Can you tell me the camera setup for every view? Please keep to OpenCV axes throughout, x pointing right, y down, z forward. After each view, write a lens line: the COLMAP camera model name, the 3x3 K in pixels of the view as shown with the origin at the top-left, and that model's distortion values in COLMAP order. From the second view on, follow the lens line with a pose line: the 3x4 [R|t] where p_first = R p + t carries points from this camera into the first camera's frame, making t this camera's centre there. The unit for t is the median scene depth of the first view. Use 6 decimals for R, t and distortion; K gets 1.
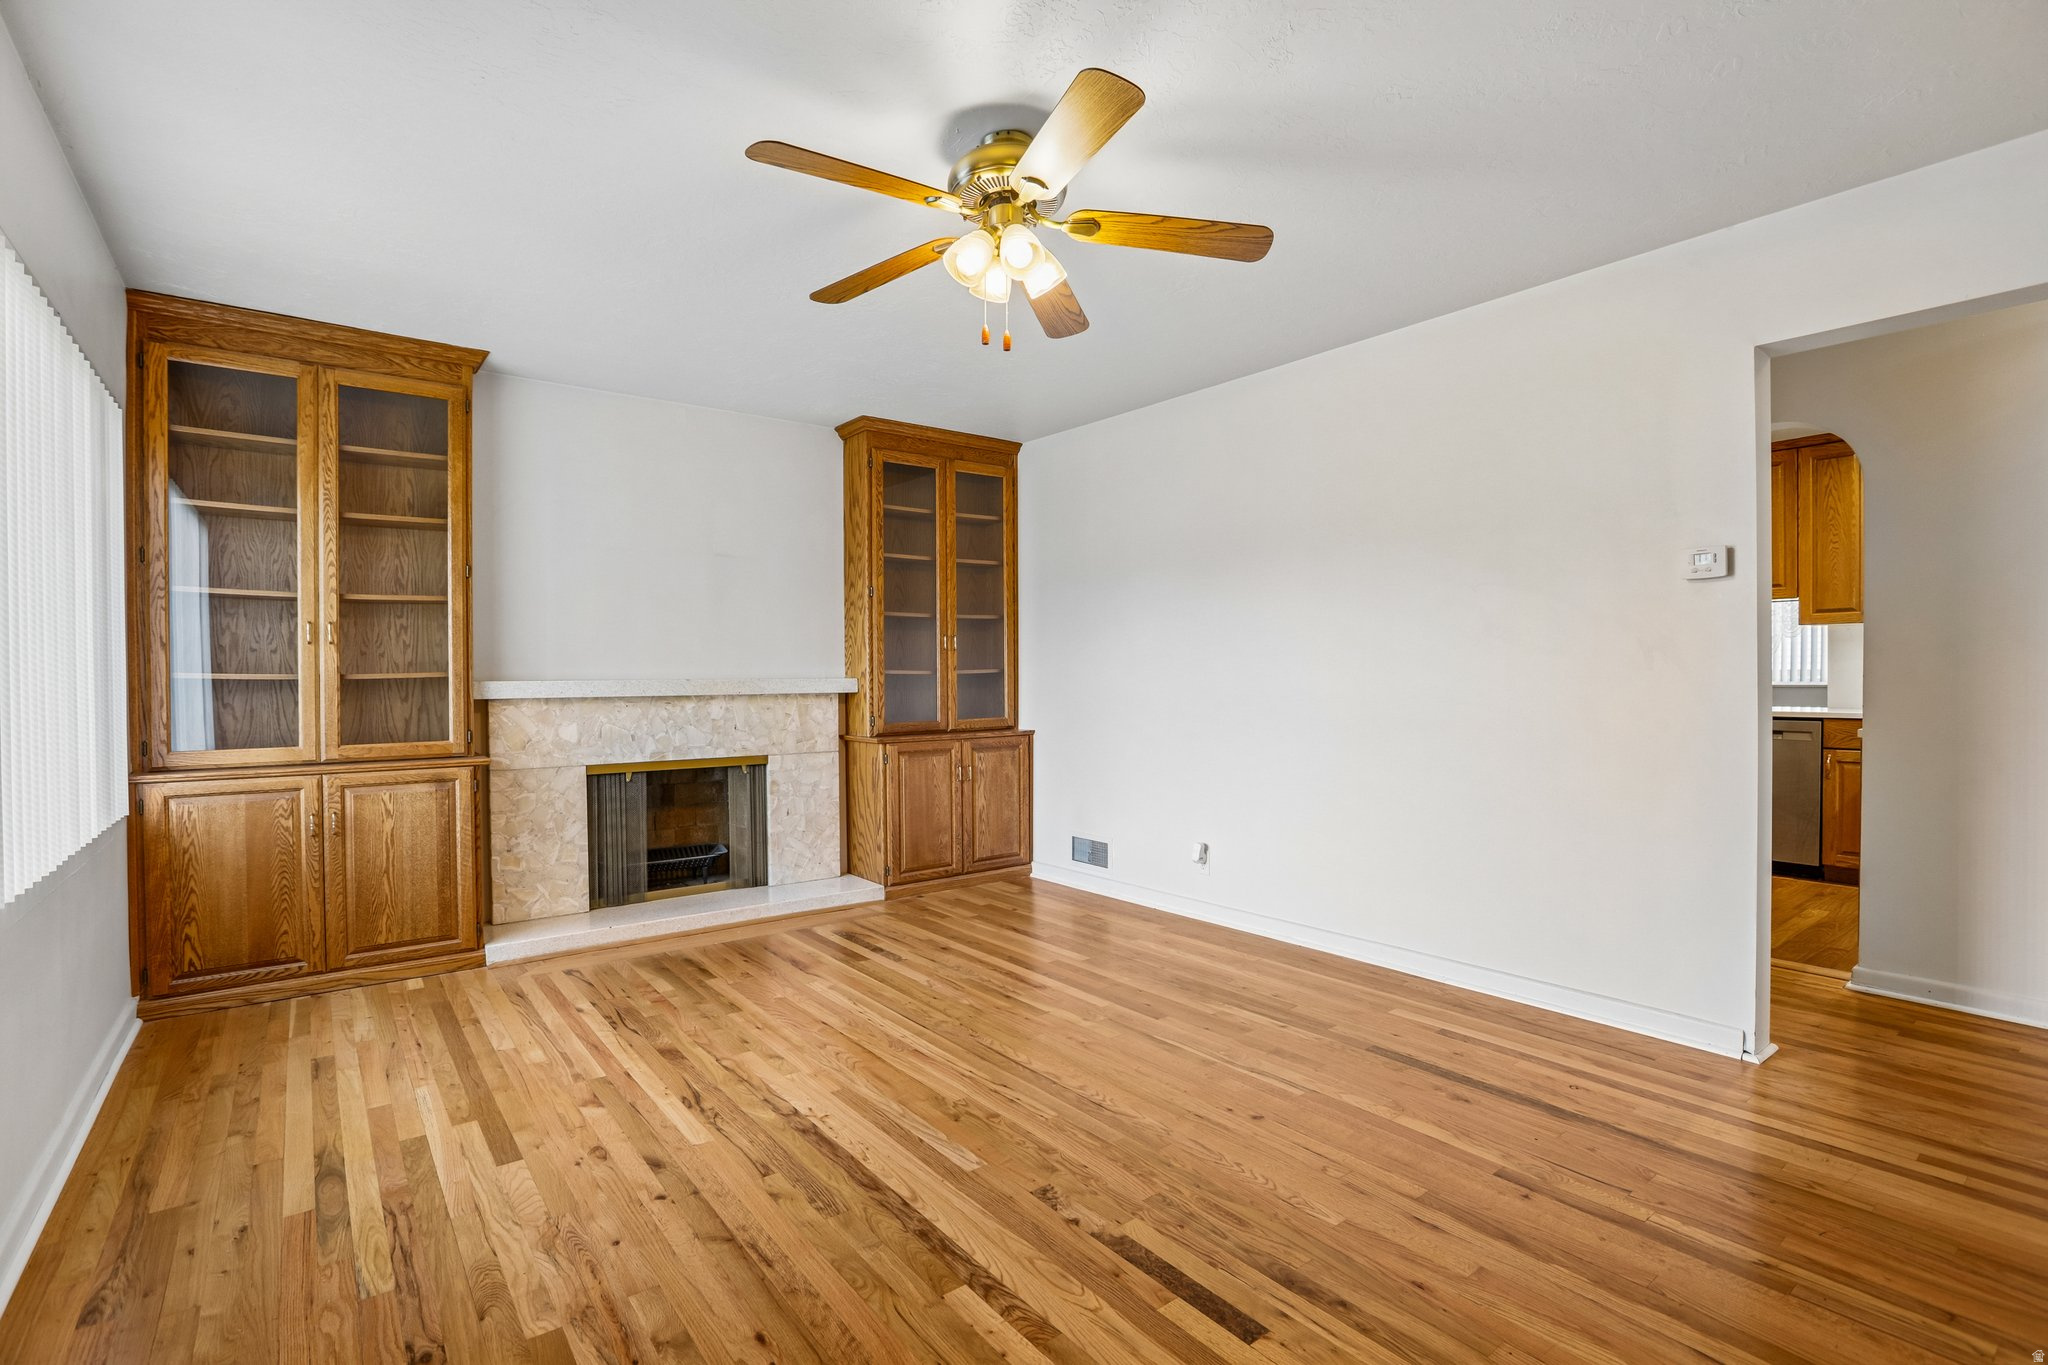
lens RADIAL K [[949.9, 0, 1030.1], [0, 949.9, 679.0], [0, 0, 1]] dist [-0.032435, 0.002831]
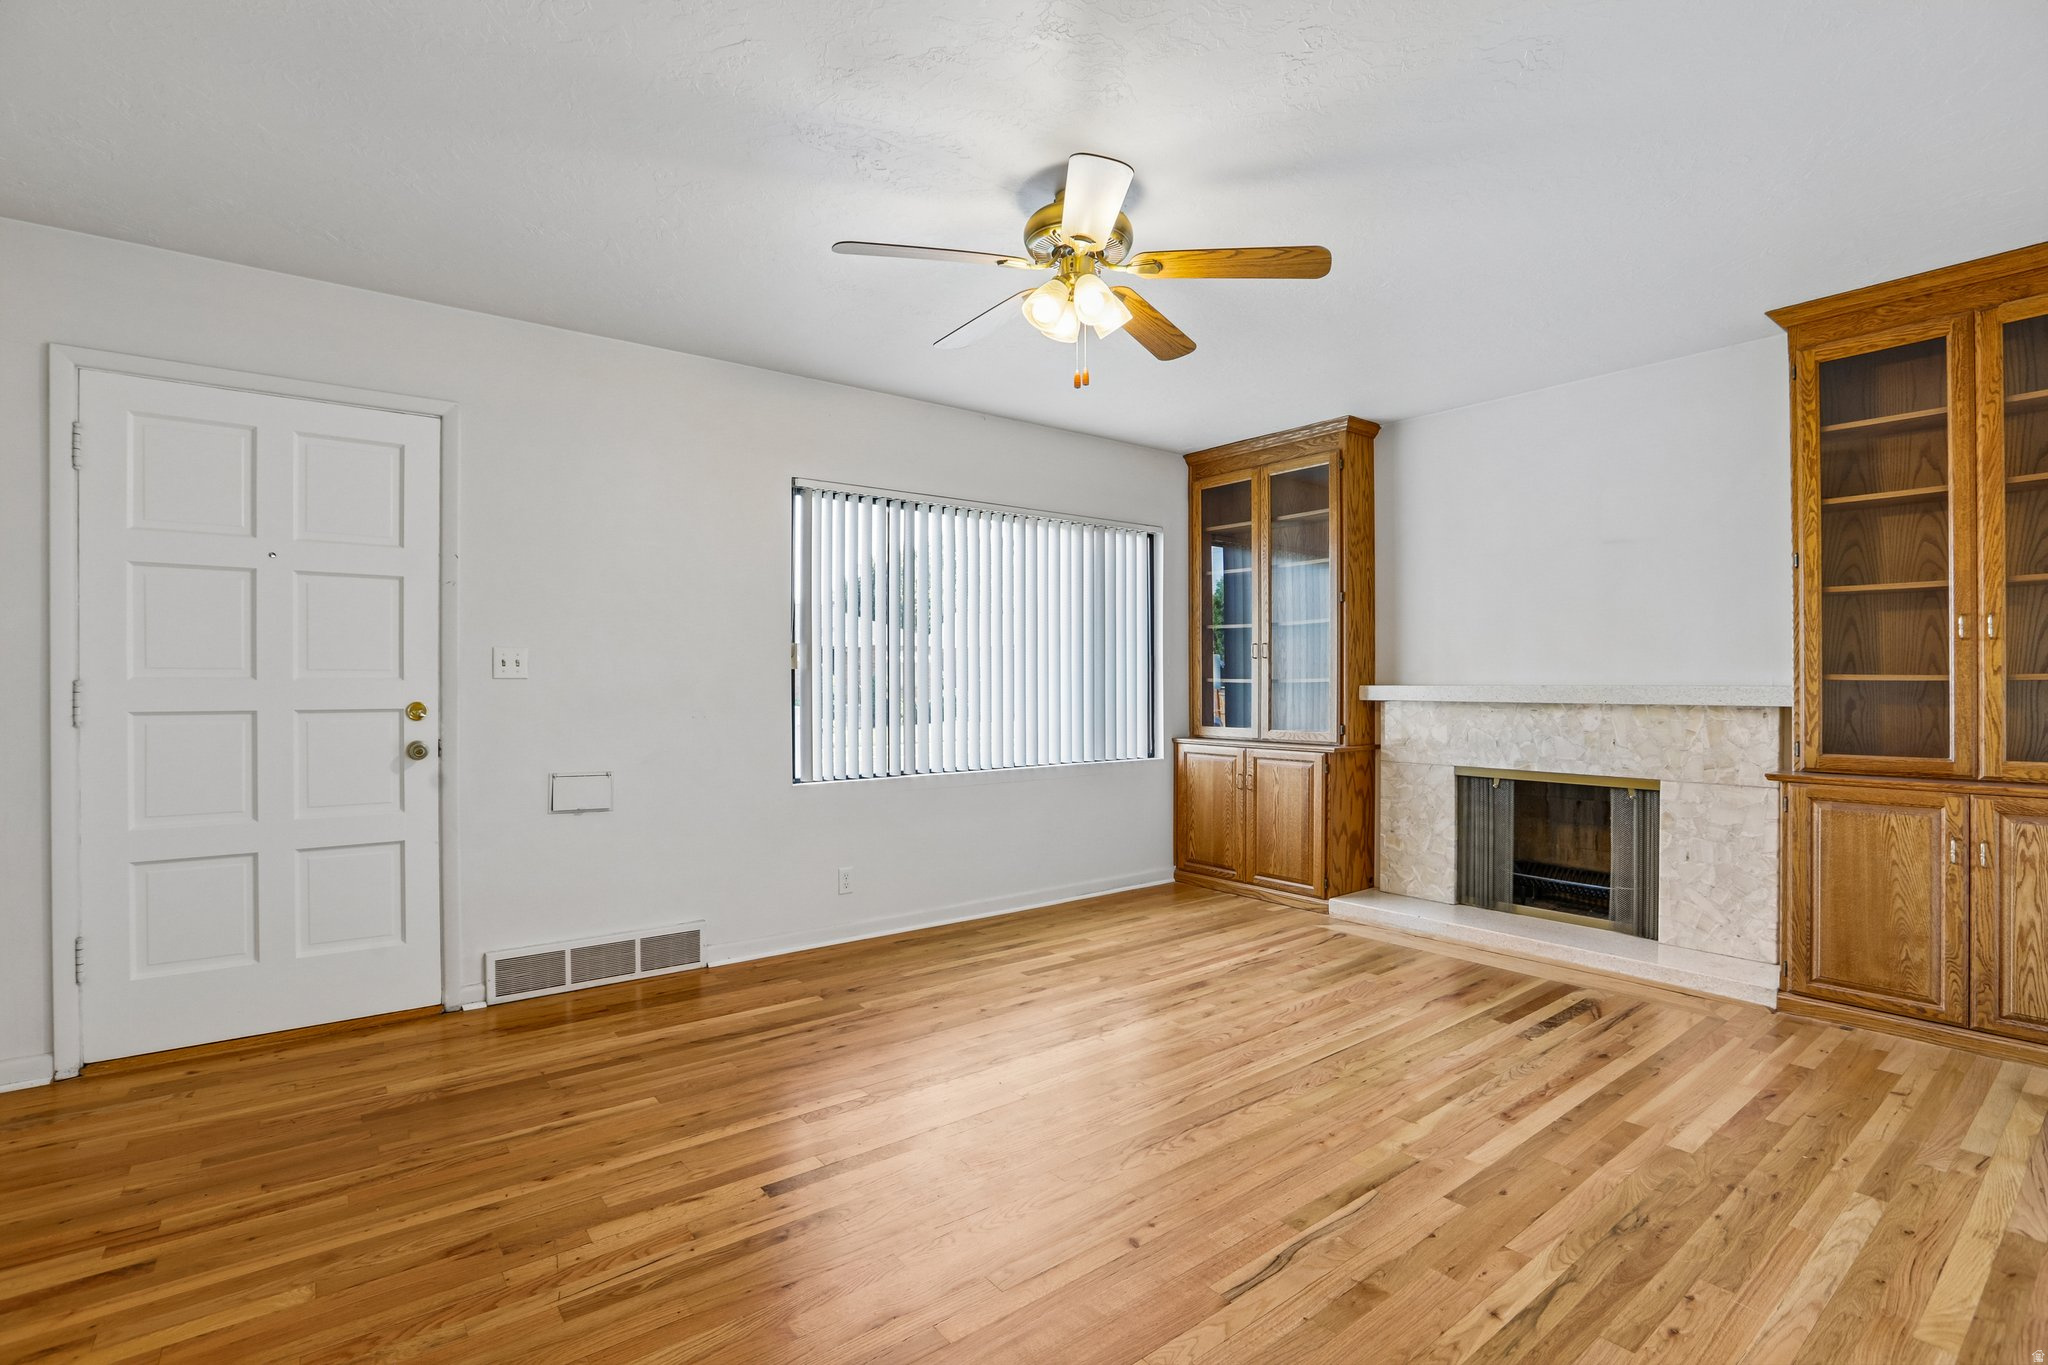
lens RADIAL K [[949.9, 0, 1031.4], [0, 949.9, 684.3], [0, 0, 1]] dist [-0.032435, 0.002831]
pose [[0.009923, 0.005551, -0.999935, 0.576569], [-0.005148, 0.999972, 0.005500, -0.003501], [0.999938, 0.005093, 0.009951, 0.509361]]
